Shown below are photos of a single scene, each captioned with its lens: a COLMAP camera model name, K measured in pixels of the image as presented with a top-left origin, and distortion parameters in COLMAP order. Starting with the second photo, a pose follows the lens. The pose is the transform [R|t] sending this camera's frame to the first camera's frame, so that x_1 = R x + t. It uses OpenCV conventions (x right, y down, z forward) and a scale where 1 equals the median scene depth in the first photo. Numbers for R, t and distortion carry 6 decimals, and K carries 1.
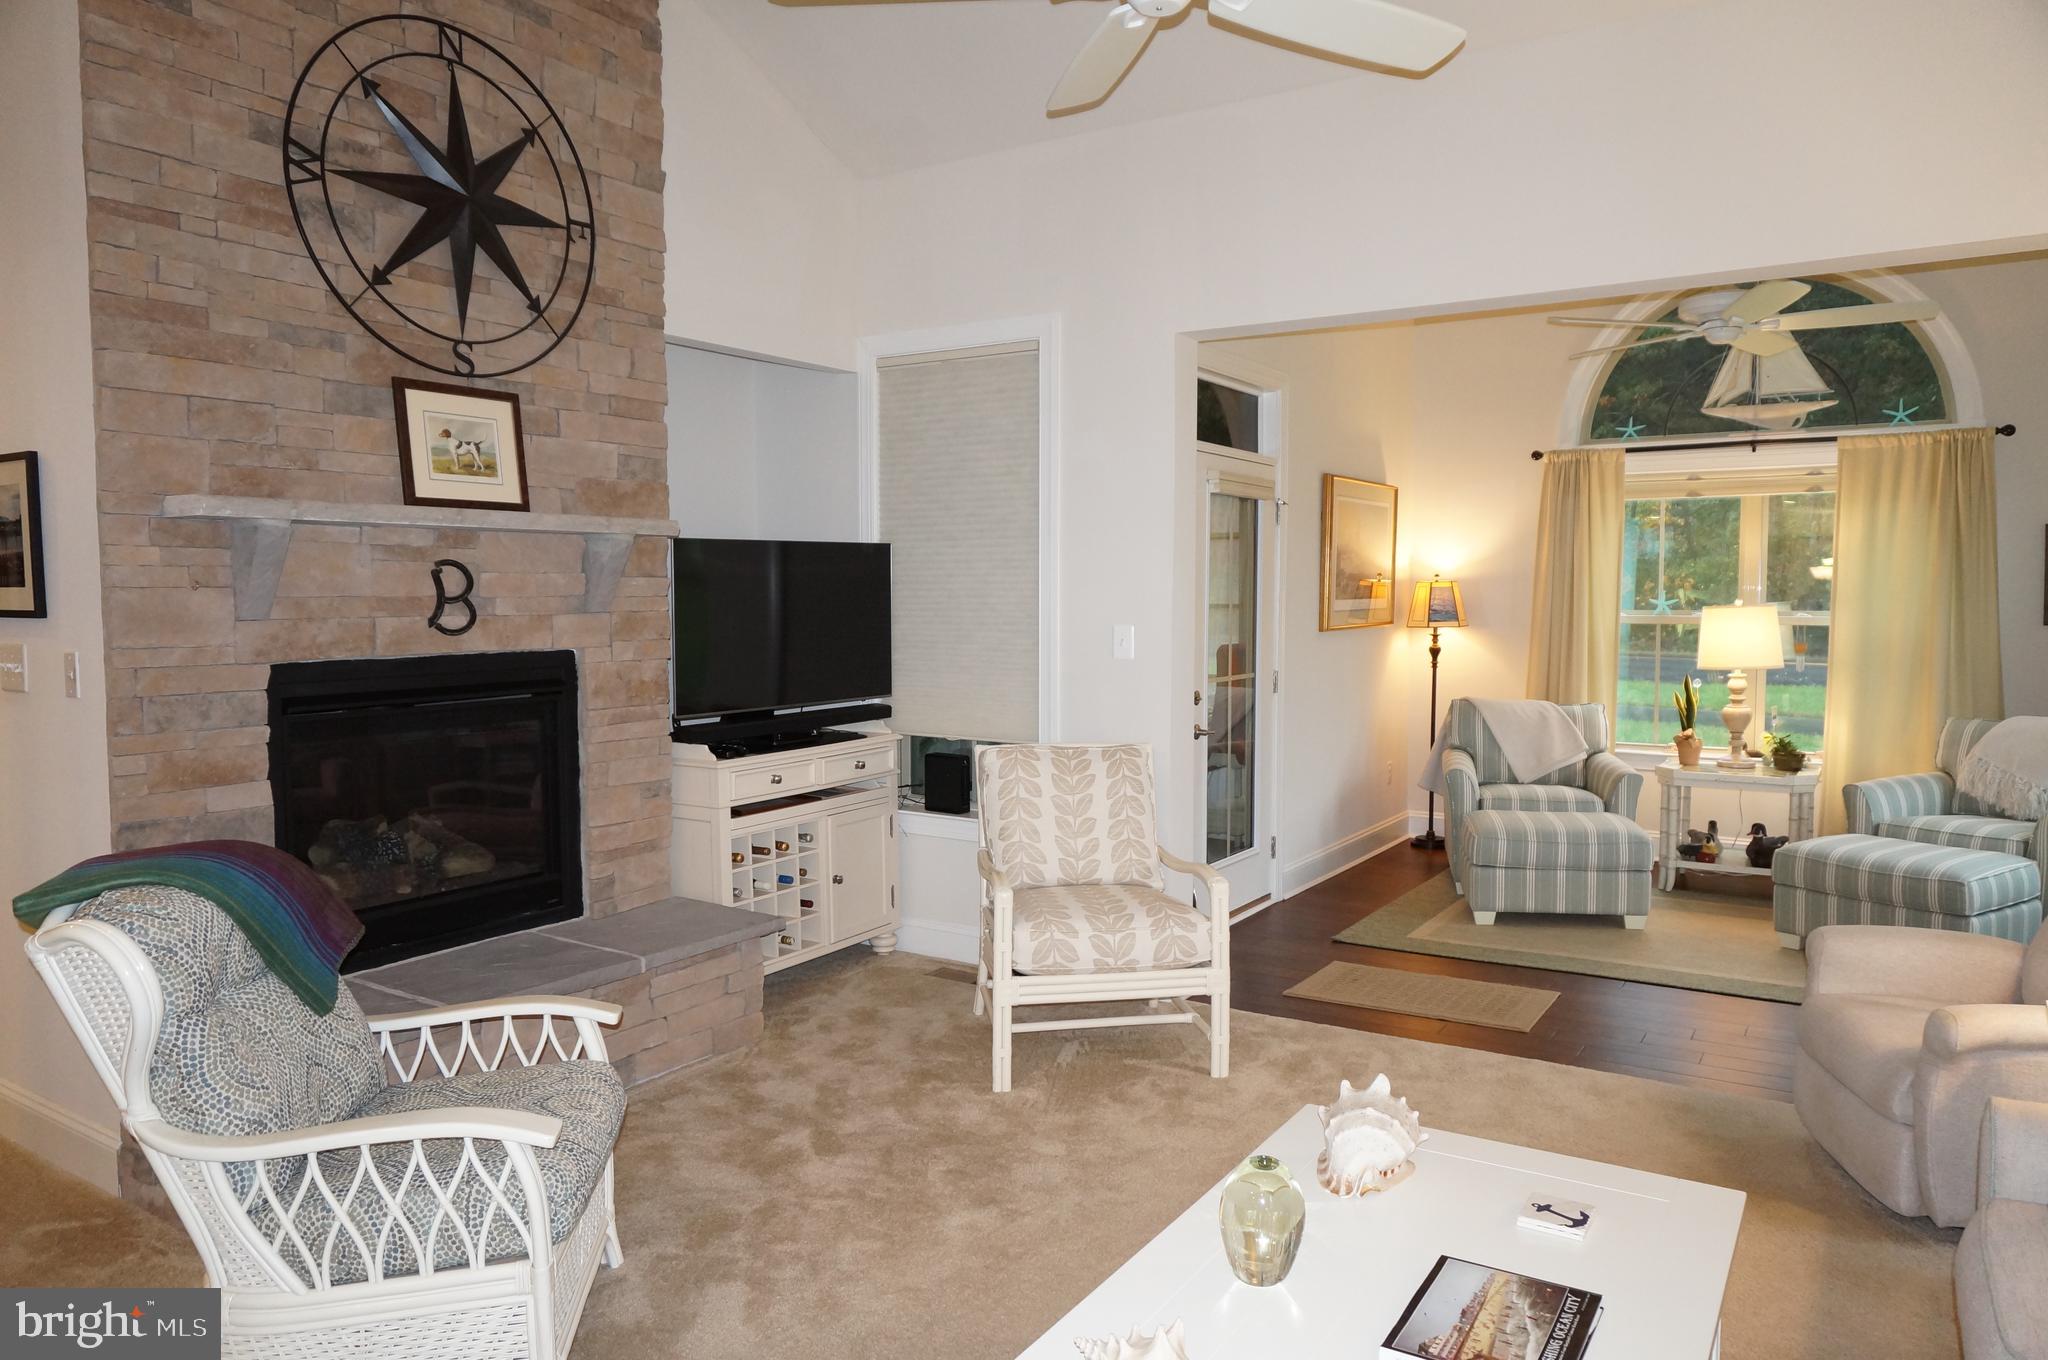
lens RADIAL K [[1355.8, 0, 1034.3], [0, 1355.8, 685.5], [0, 0, 1]] dist [-0.047505, 0.034061]
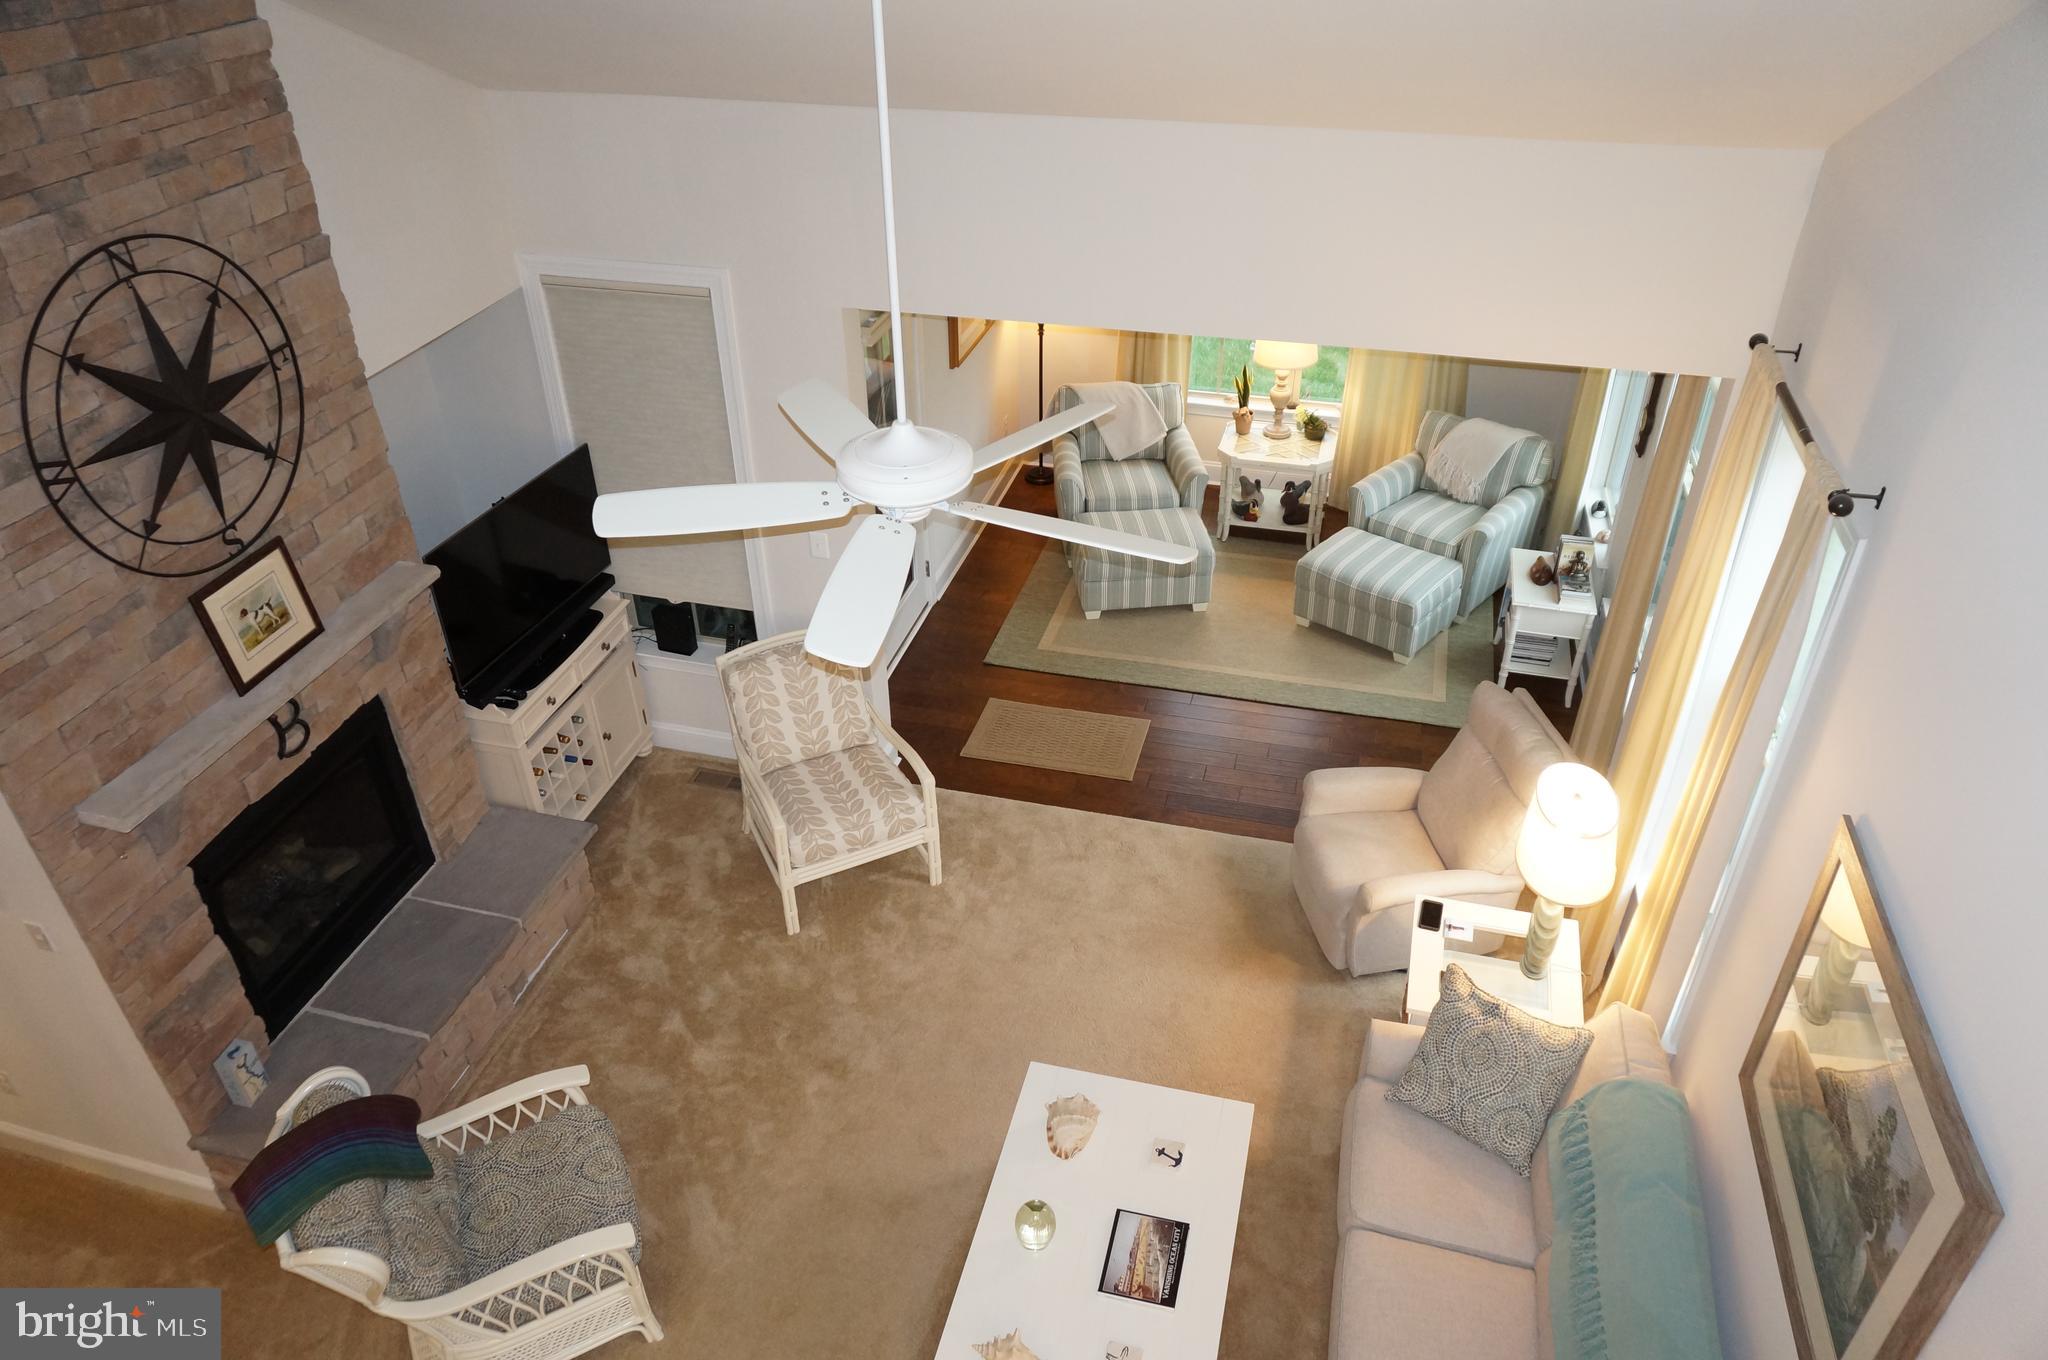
lens RADIAL K [[1355.8, 0, 1023.2], [0, 1355.8, 674.0], [0, 0, 1]] dist [-0.047505, 0.034061]
pose [[0.952035, -0.178349, 0.248638, -0.102414], [0.029298, 0.861969, 0.506114, -0.671741], [-0.304583, -0.474554, 0.825850, -0.141992]]
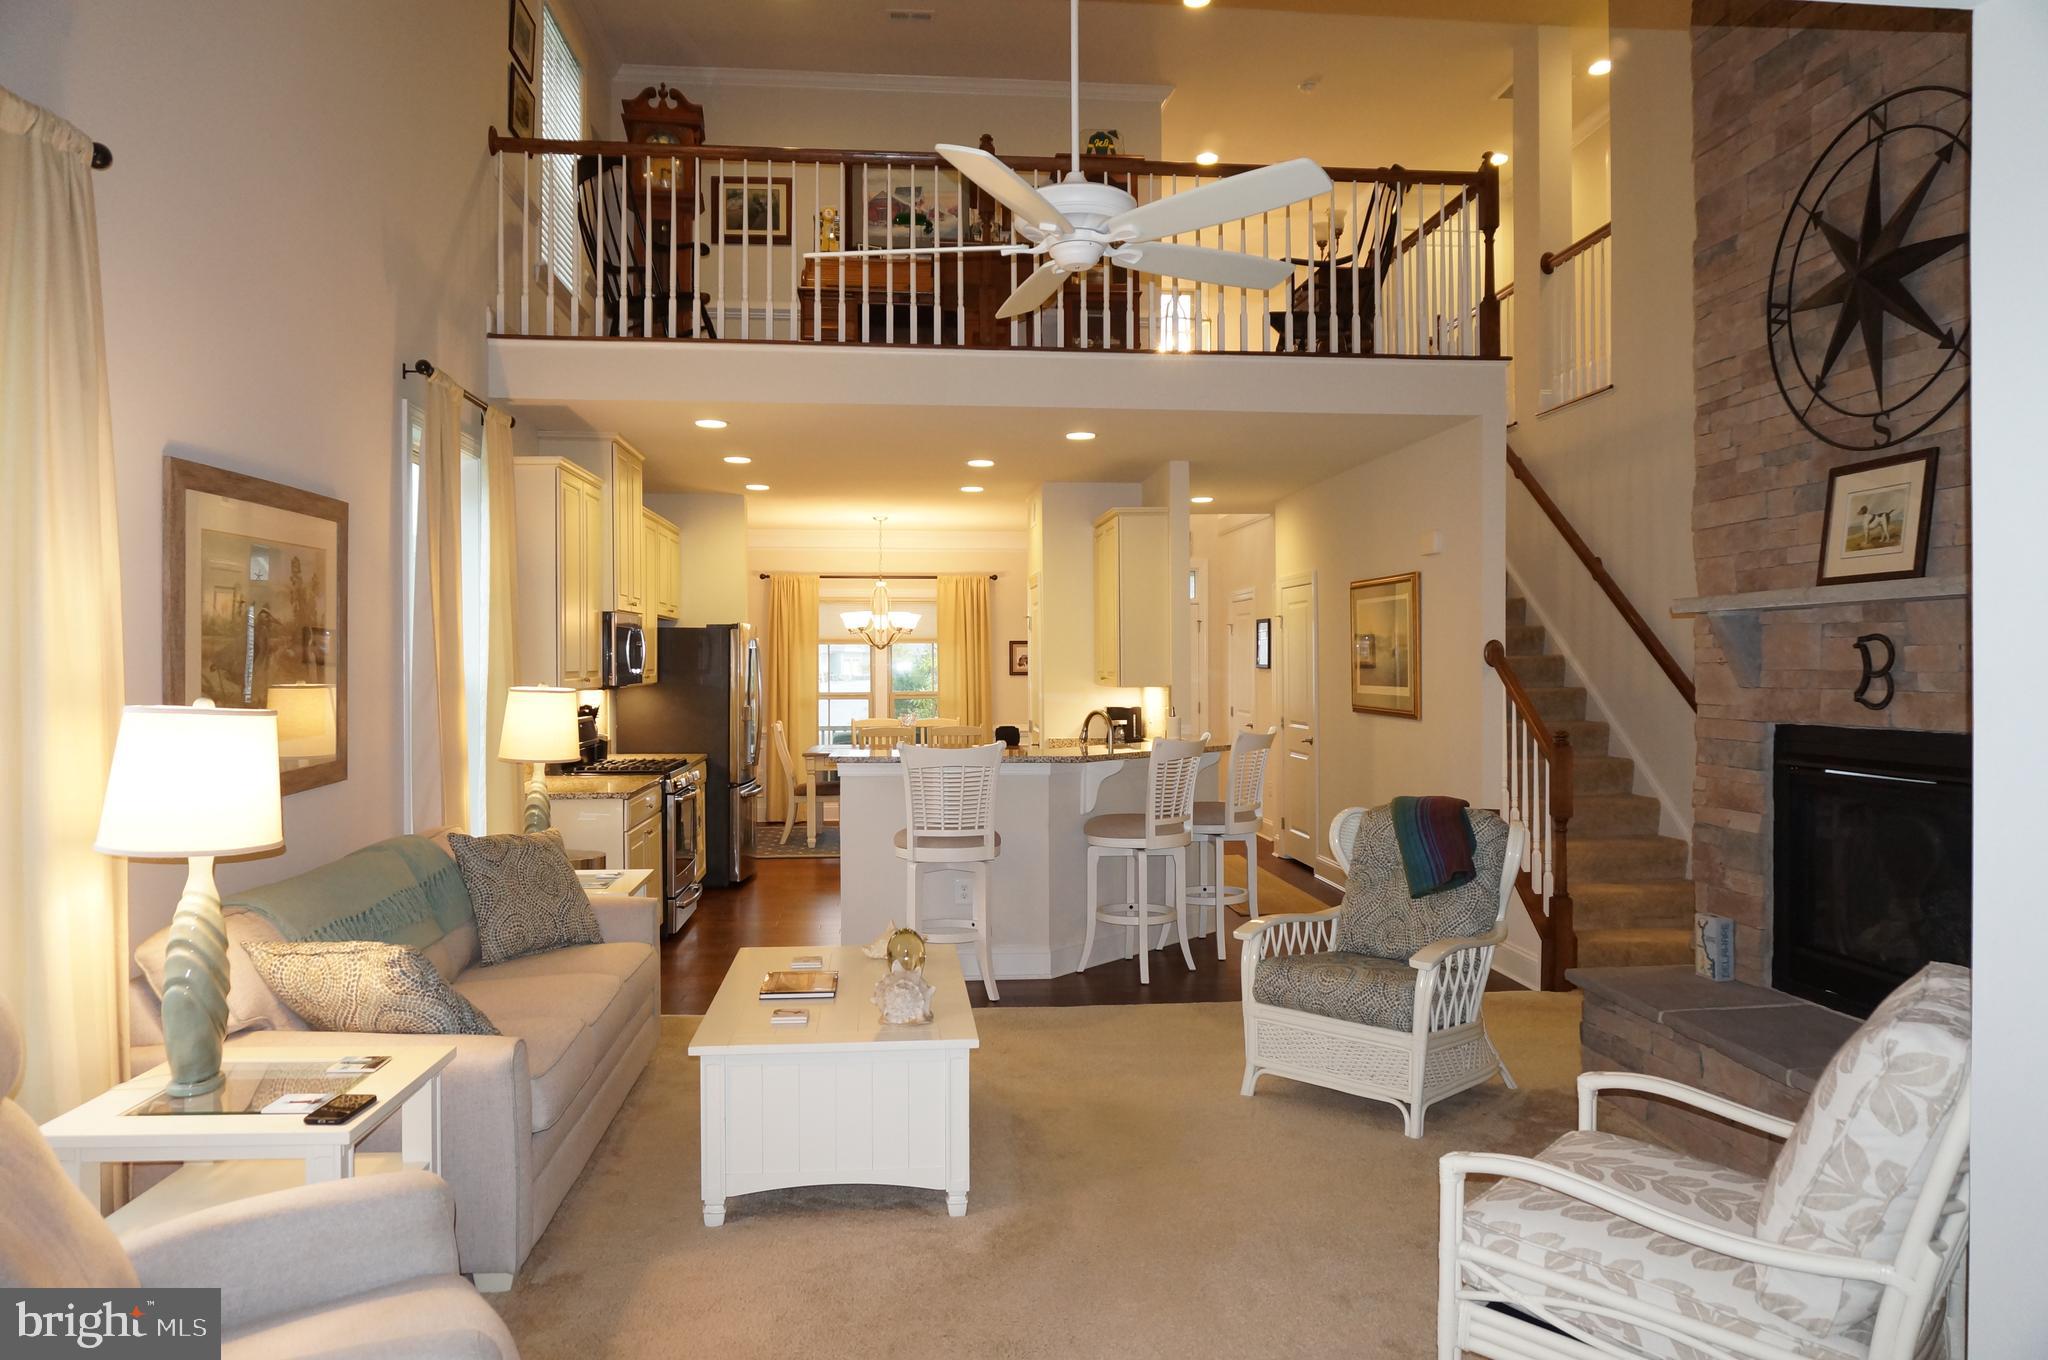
lens RADIAL K [[1355.8, 0, 1021.7], [0, 1355.8, 665.6], [0, 0, 1]] dist [-0.047505, 0.034061]
pose [[-0.789081, 0.005023, -0.614268, 0.666686], [-0.035707, 0.997901, 0.054029, -0.099634], [0.613250, 0.064567, -0.787245, 1.375092]]
